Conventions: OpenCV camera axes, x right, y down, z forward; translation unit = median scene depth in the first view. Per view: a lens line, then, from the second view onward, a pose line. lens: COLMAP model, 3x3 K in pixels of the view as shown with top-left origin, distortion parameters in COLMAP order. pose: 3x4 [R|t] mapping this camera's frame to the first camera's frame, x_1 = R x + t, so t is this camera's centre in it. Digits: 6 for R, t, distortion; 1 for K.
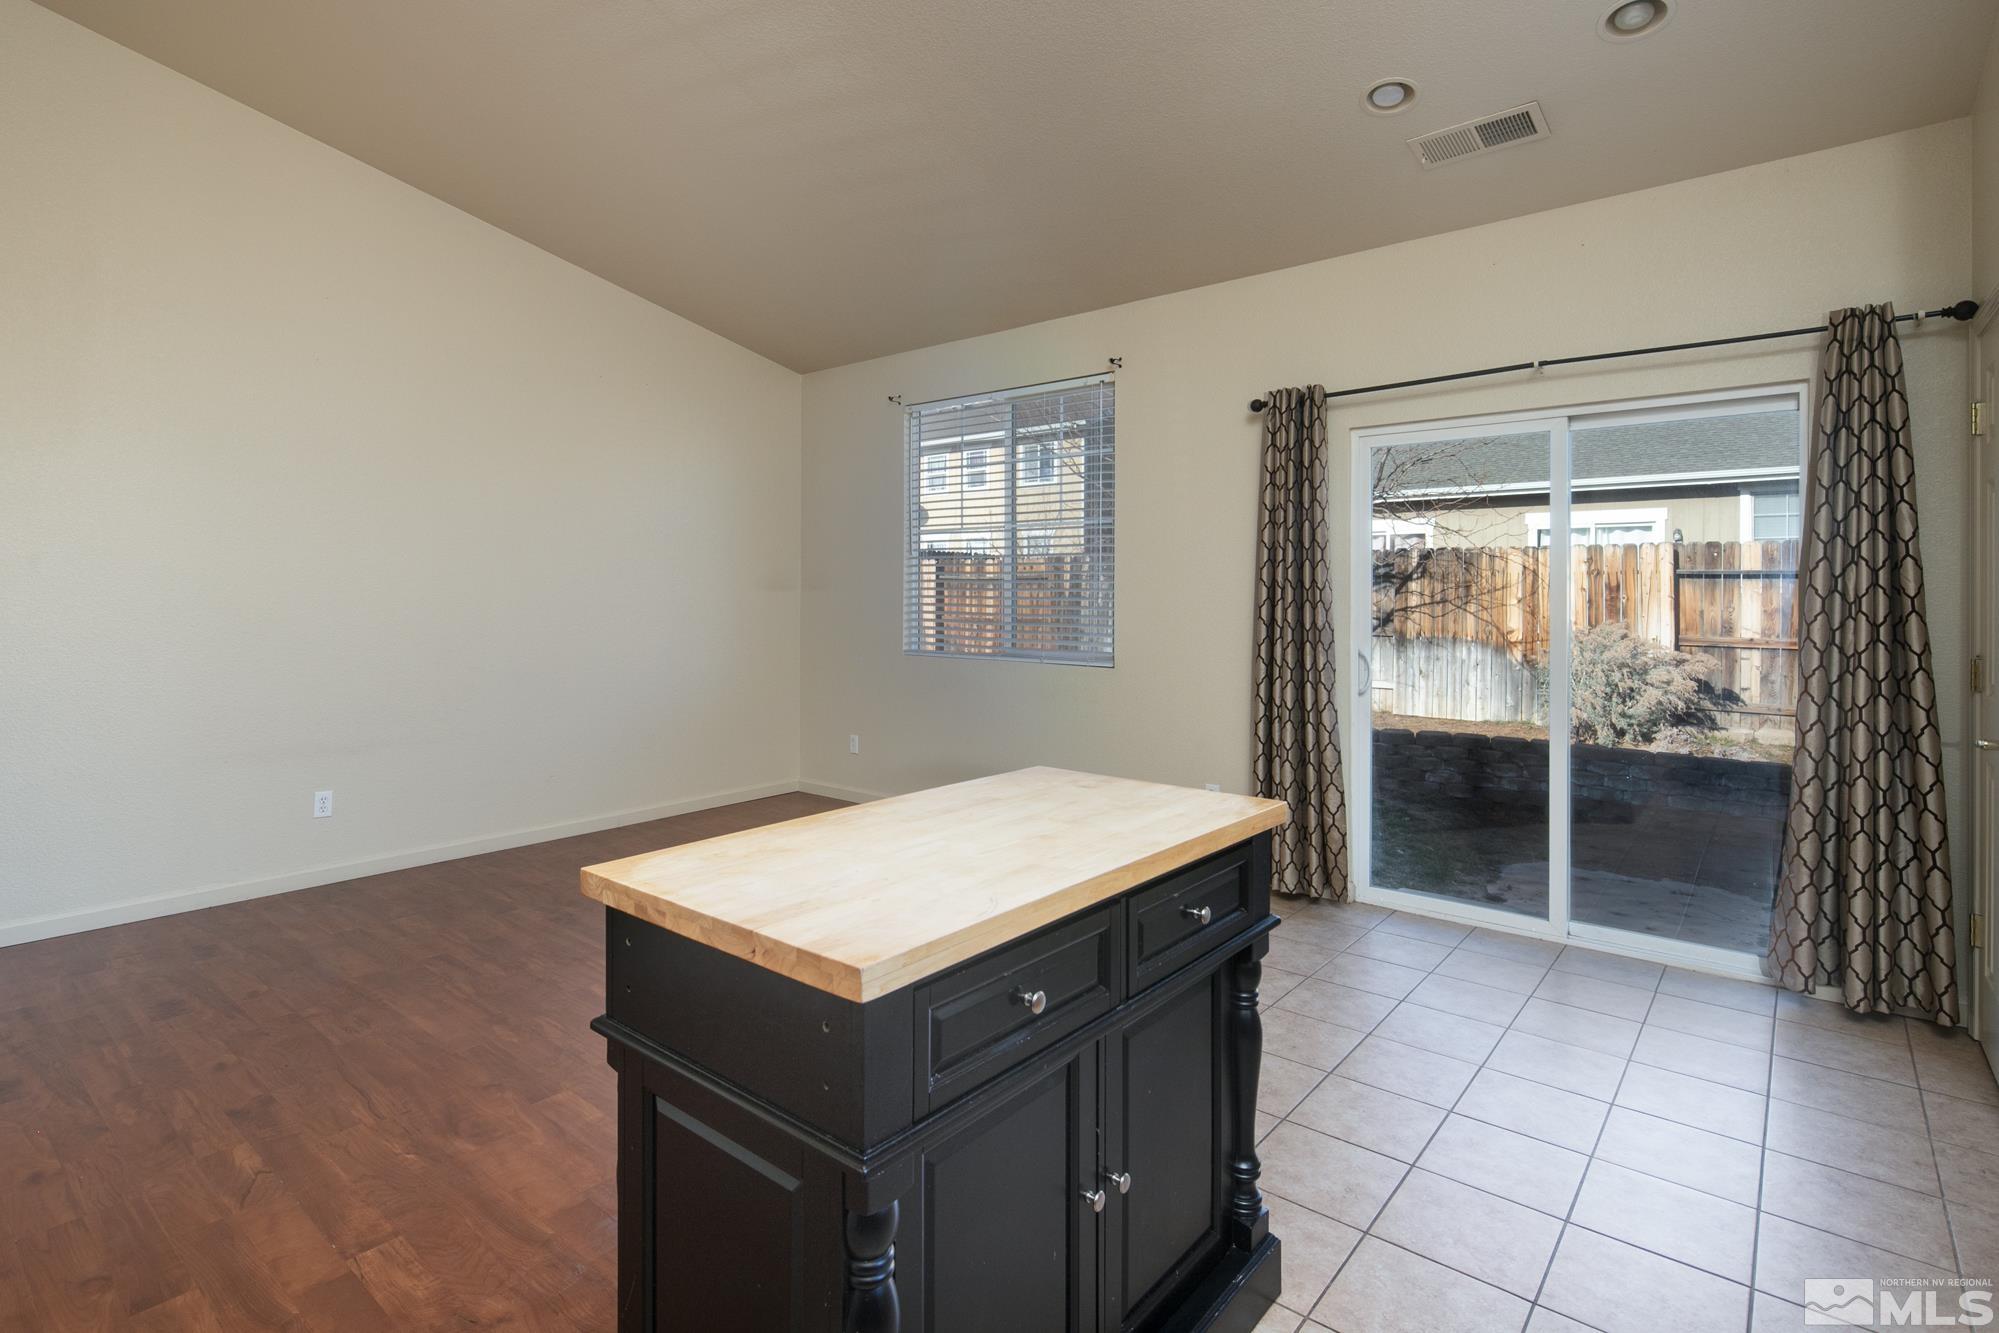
lens RADIAL K [[977.4, 0, 985.4], [0, 977.4, 588.2], [0, 0, 1]] dist [0.007707, -0.005742]
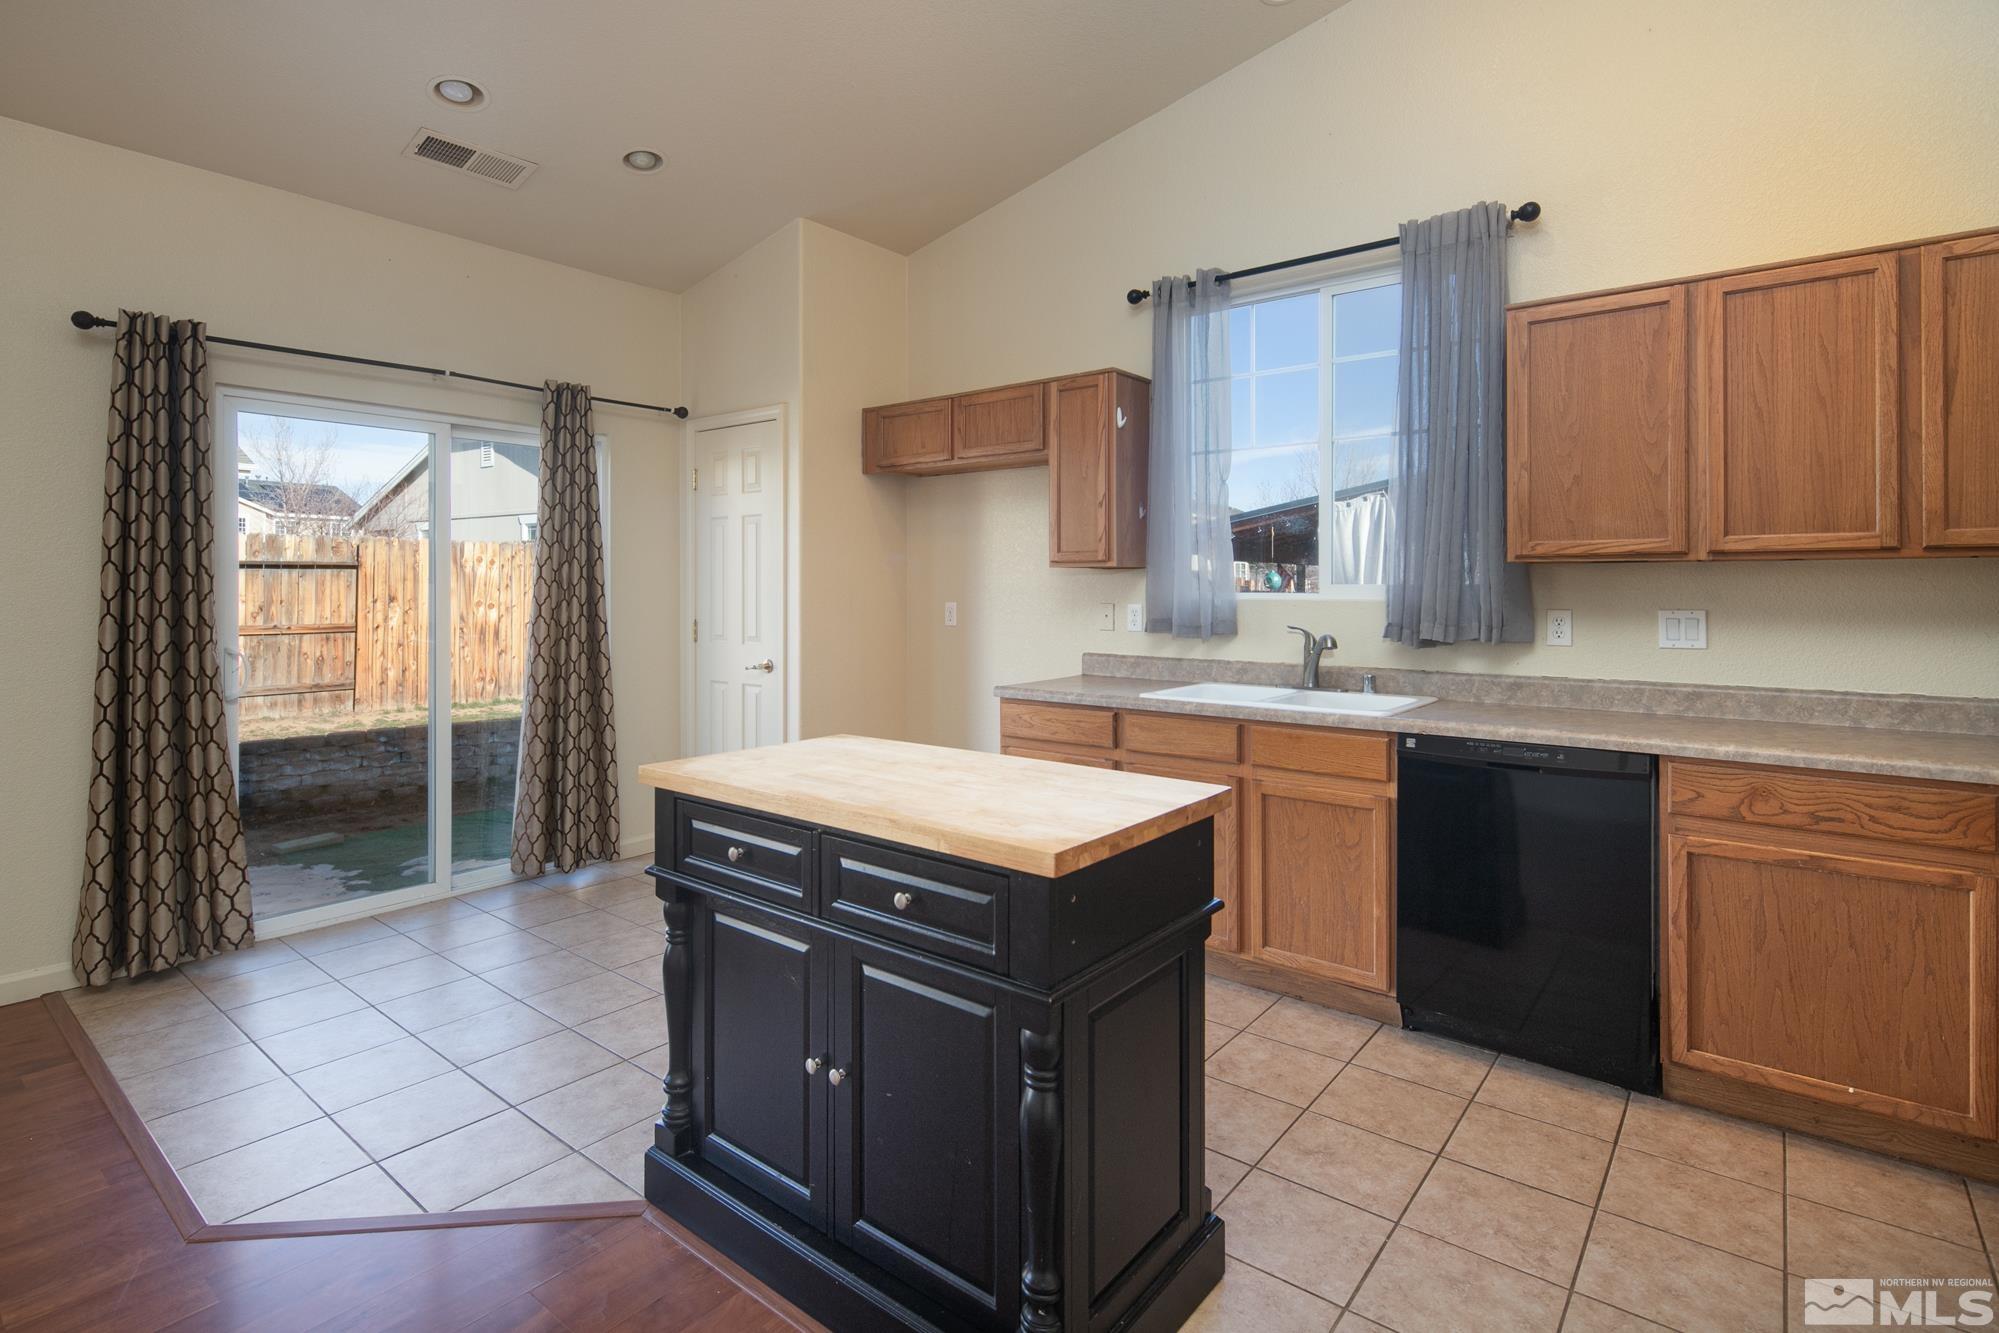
lens RADIAL K [[977.4, 0, 991.1], [0, 977.4, 584.5], [0, 0, 1]] dist [0.007707, -0.005742]
pose [[-0.019089, -0.000013, 0.999818, -0.582607], [-0.006258, 0.999980, -0.000107, 0.003898], [-0.999798, -0.006259, -0.019089, 0.445597]]
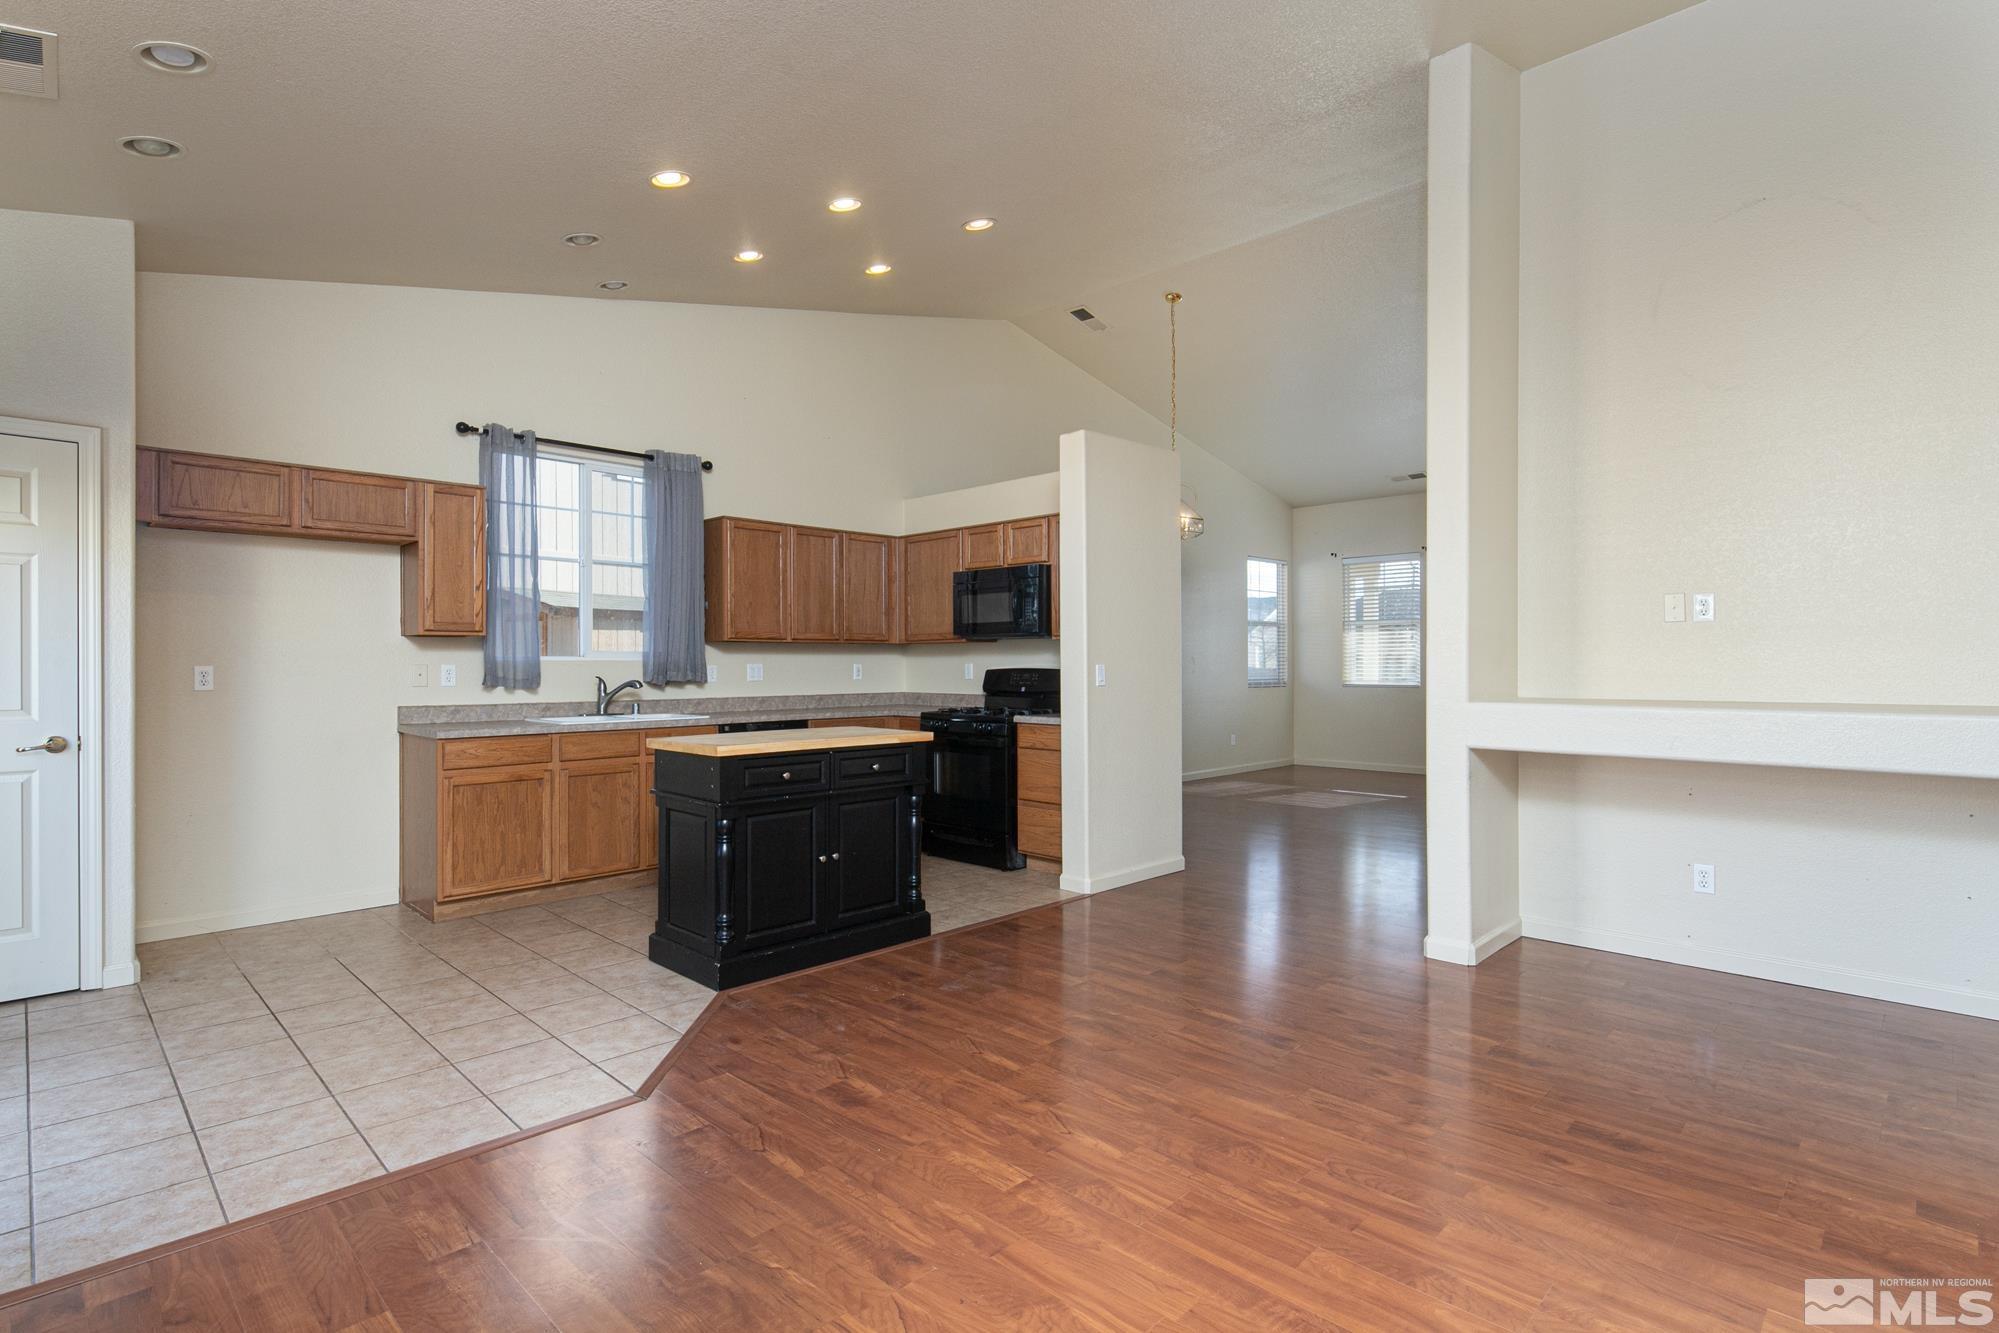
lens RADIAL K [[977.4, 0, 984.0], [0, 977.4, 665.2], [0, 0, 1]] dist [0.007707, -0.005742]
pose [[-0.996001, 0.000020, 0.089346, -0.353394], [-0.000473, 0.999985, -0.005493, 0.035505], [-0.089344, -0.005513, -0.995986, 1.702375]]
